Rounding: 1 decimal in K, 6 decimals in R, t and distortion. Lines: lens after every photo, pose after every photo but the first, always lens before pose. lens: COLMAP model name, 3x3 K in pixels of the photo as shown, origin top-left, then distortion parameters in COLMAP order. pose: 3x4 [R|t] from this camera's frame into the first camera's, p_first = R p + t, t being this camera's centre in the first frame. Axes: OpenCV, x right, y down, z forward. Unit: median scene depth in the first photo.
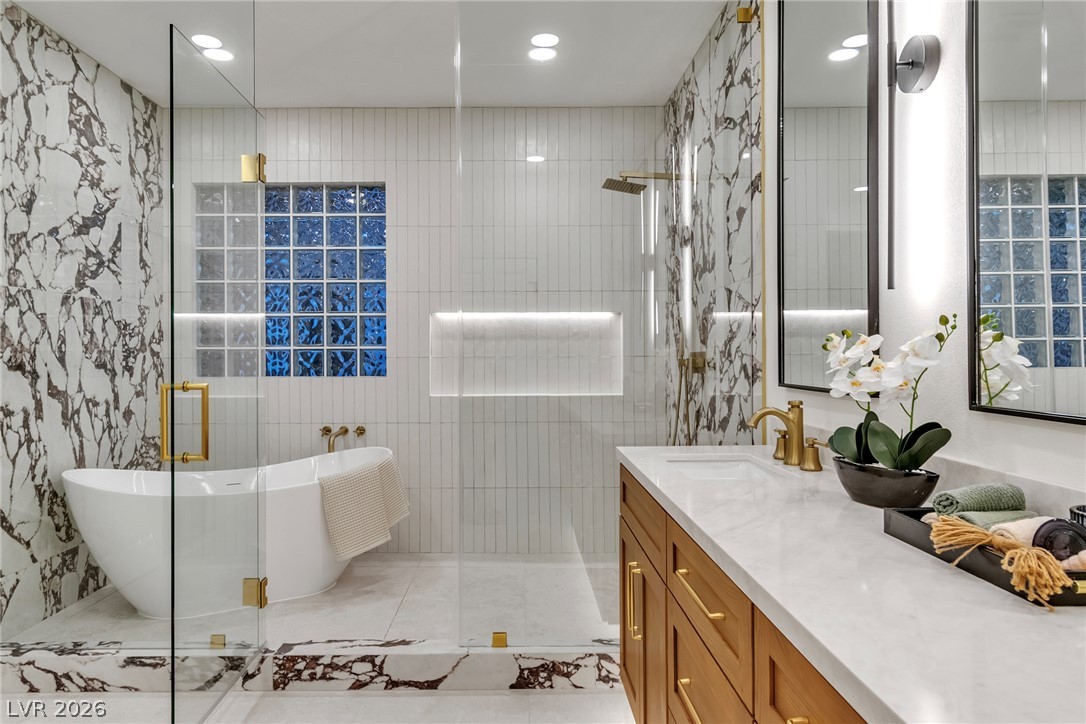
lens RADIAL K [[679.2, 0, 543.0], [0, 679.2, 362.0], [0, 0, 1]] dist [0.000923, 0.004293]
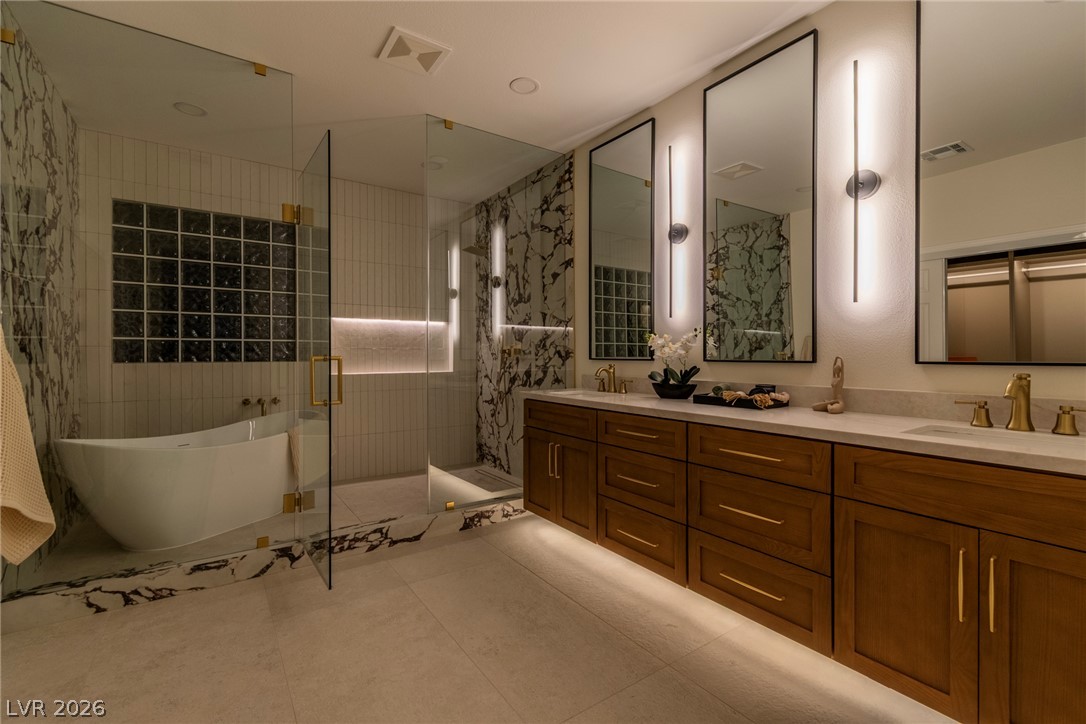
lens RADIAL K [[461.7, 0, 543.0], [0, 461.7, 362.0], [0, 0, 1]] dist [0.000118, -0.000360]
pose [[0.834098, -0.005978, 0.551584, -0.530717], [0.003797, 0.999980, 0.005096, 0.032122], [-0.551604, -0.002156, 0.834103, -0.129760]]
